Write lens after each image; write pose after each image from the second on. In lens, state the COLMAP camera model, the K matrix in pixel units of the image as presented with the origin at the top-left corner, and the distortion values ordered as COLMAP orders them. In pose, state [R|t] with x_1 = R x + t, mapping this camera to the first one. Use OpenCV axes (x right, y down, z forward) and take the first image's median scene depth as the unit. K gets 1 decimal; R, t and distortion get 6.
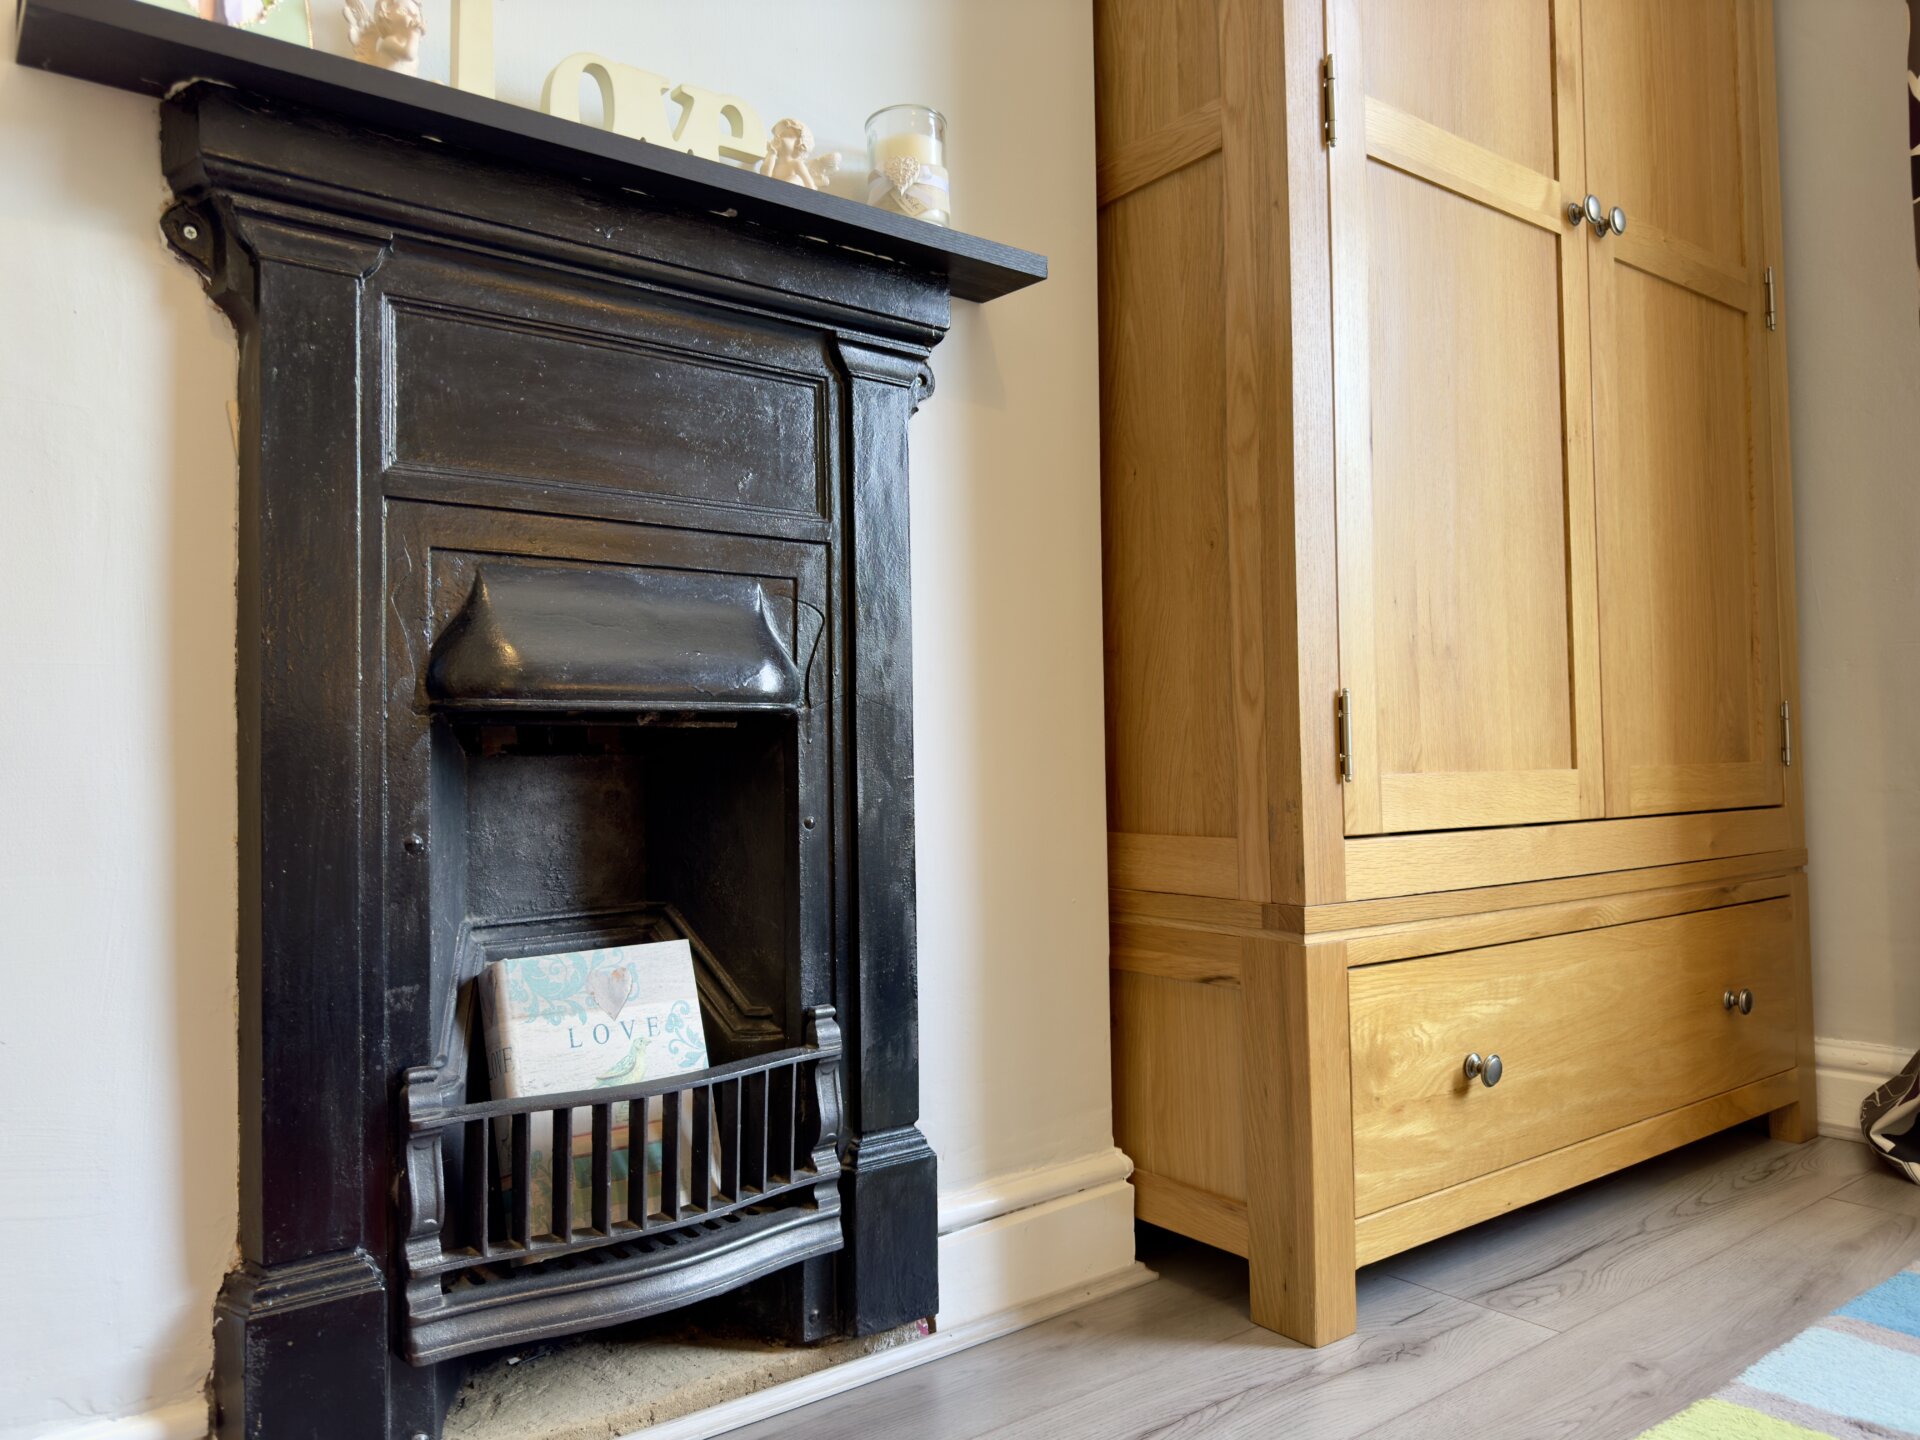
lens RADIAL K [[1368.1, 0, 955.8], [0, 1368.1, 723.5], [0, 0, 1]] dist [0.012445, -0.002429]
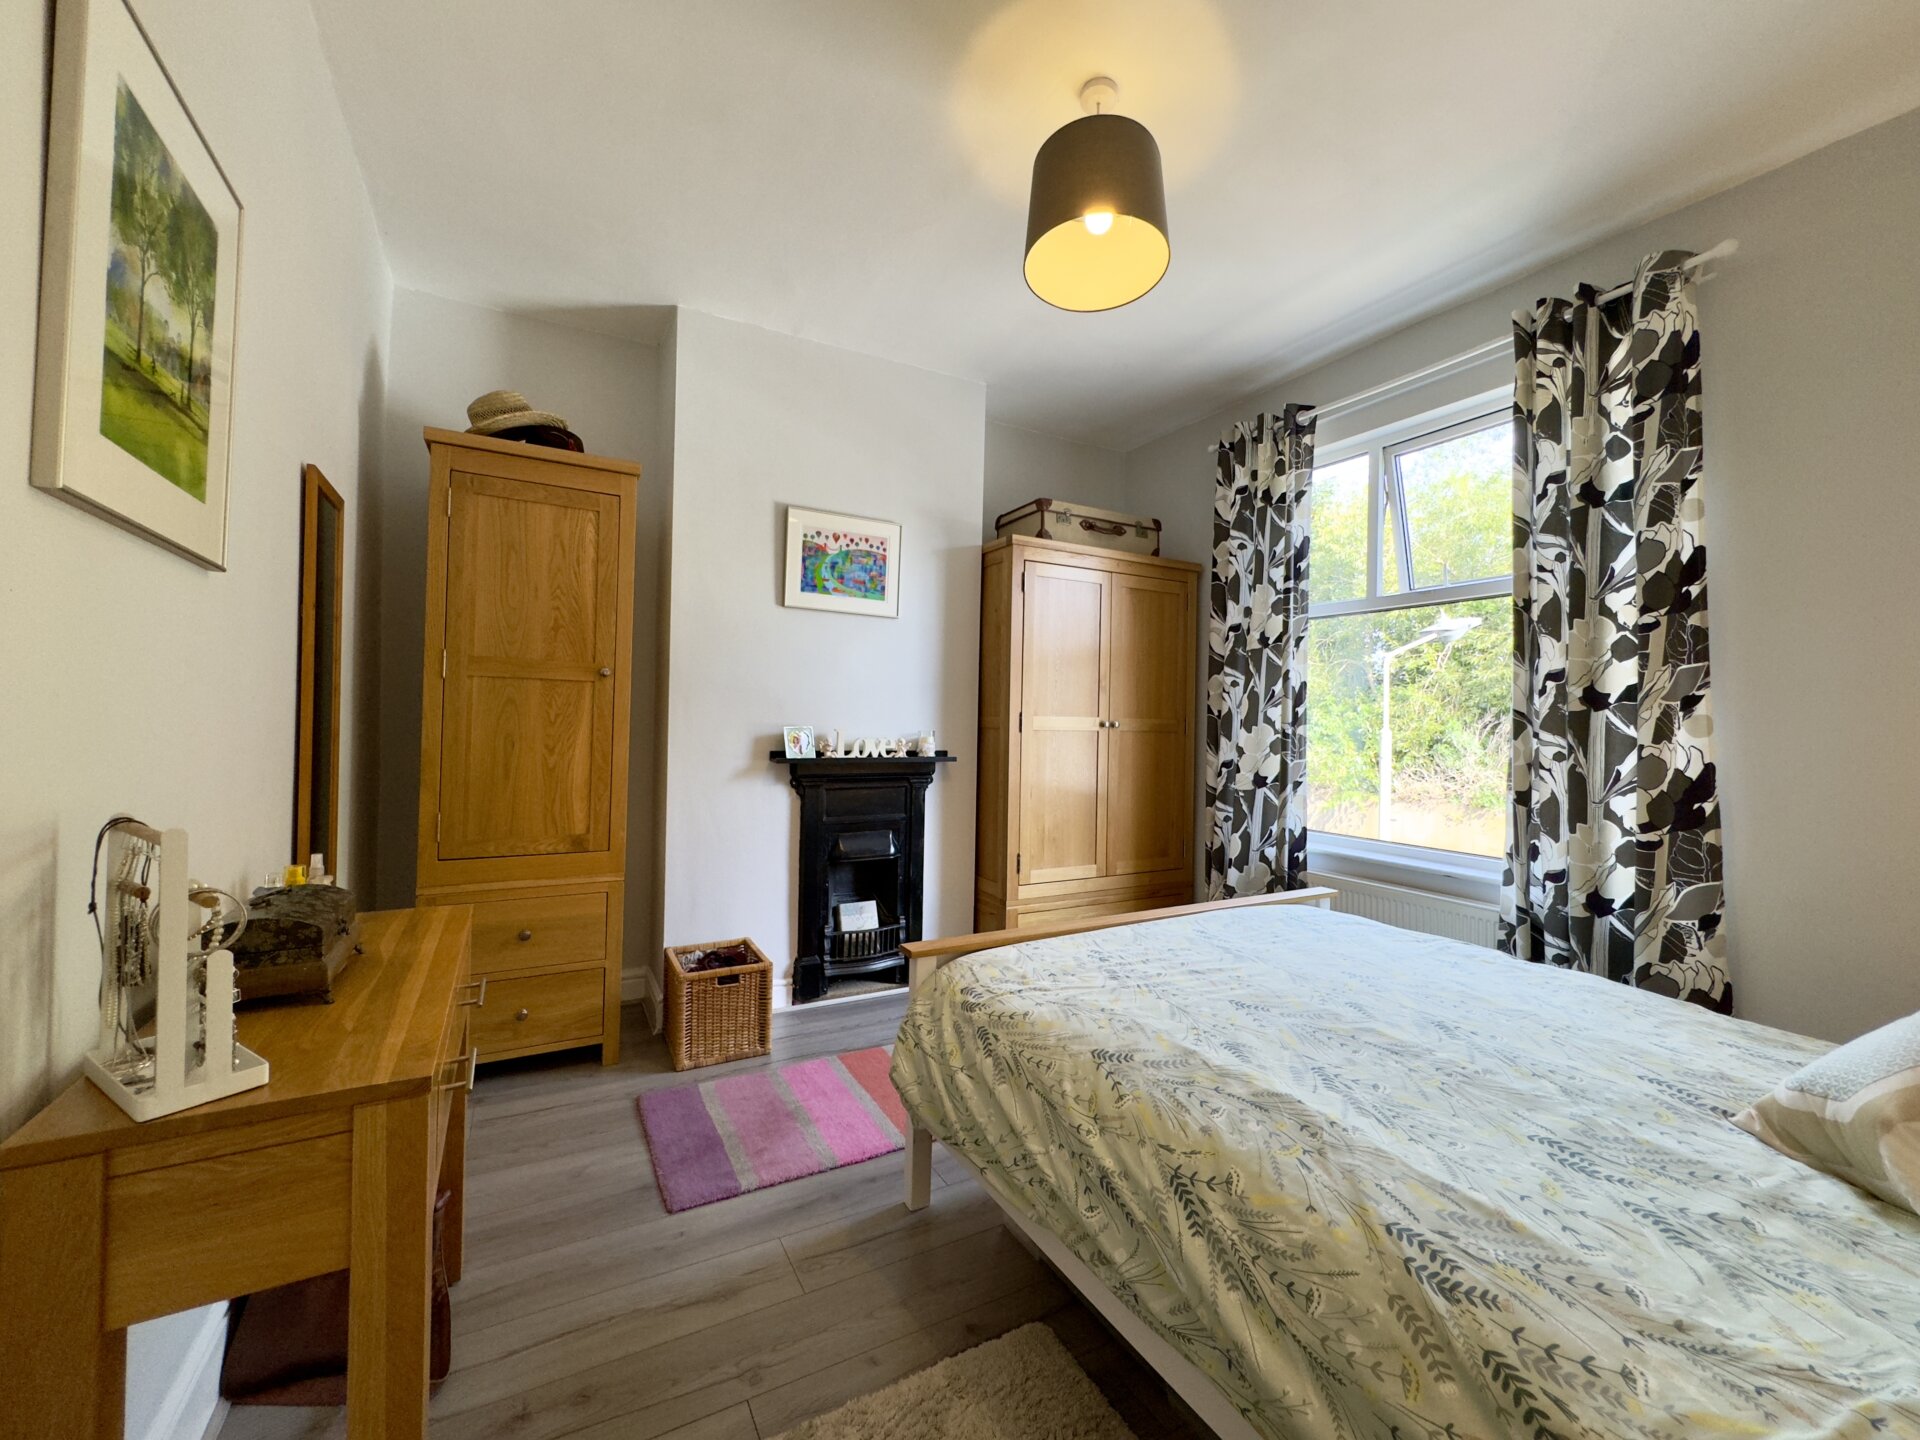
lens RADIAL K [[767.2, 0, 966.8], [0, 767.2, 714.7], [0, 0, 1]] dist [-0.002489, 0.000028]
pose [[0.988616, 0.032952, -0.146809, 0.532658], [-0.030403, 0.999346, 0.019575, -0.600023], [0.147358, -0.014889, 0.988971, -1.750577]]
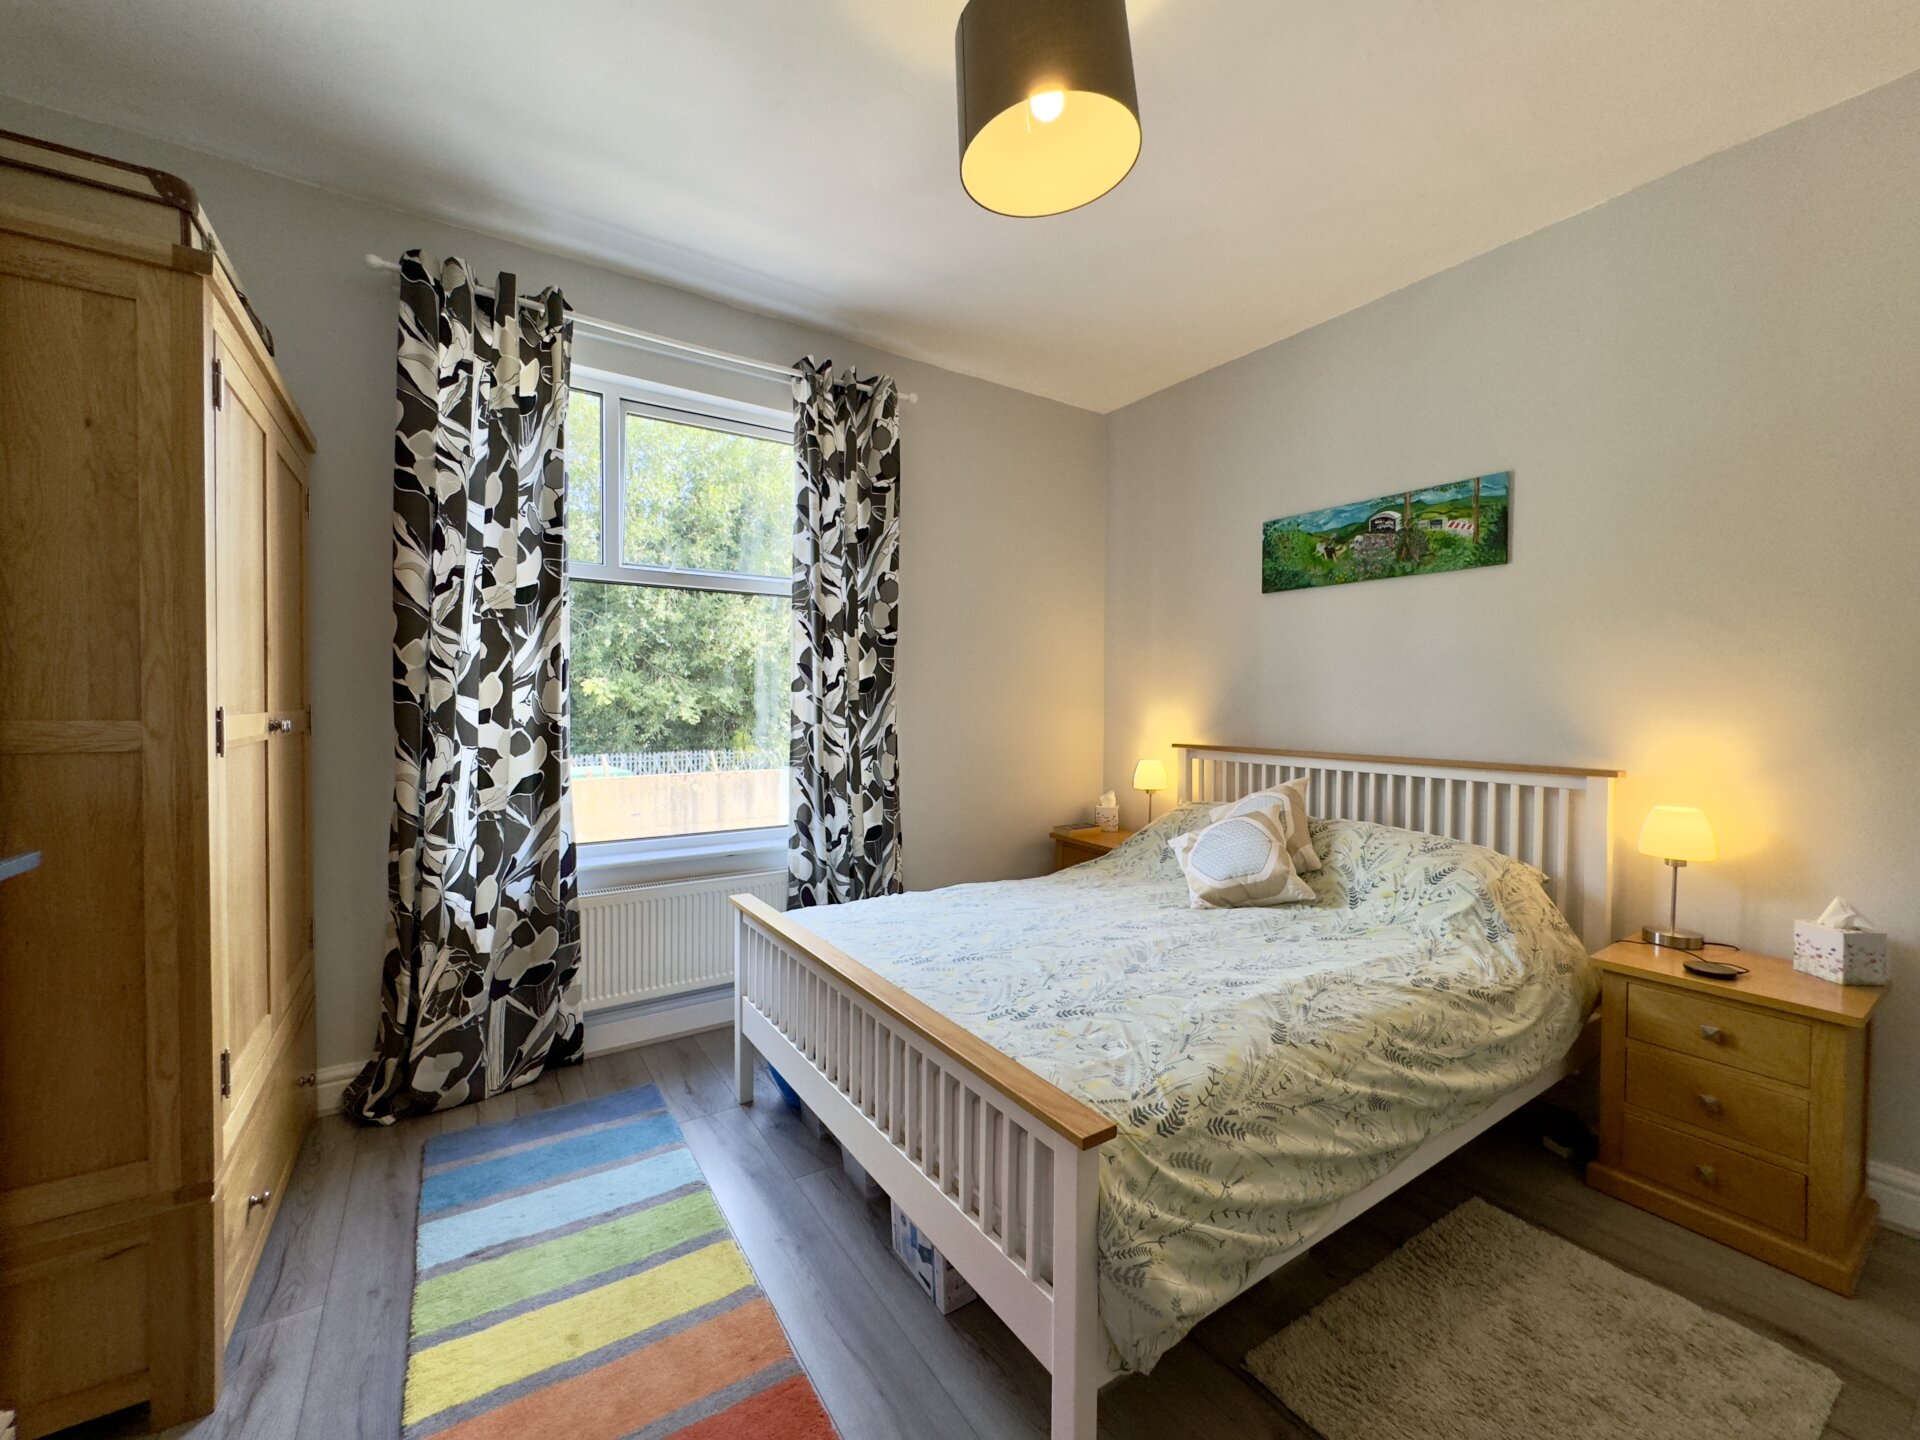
lens RADIAL K [[767.2, 0, 958.2], [0, 767.2, 711.3], [0, 0, 1]] dist [-0.002489, 0.000028]
pose [[0.078457, 0.004301, 0.996908, -0.772867], [-0.033559, 0.999435, -0.001671, -0.588048], [-0.996352, -0.033325, 0.078557, -0.072764]]
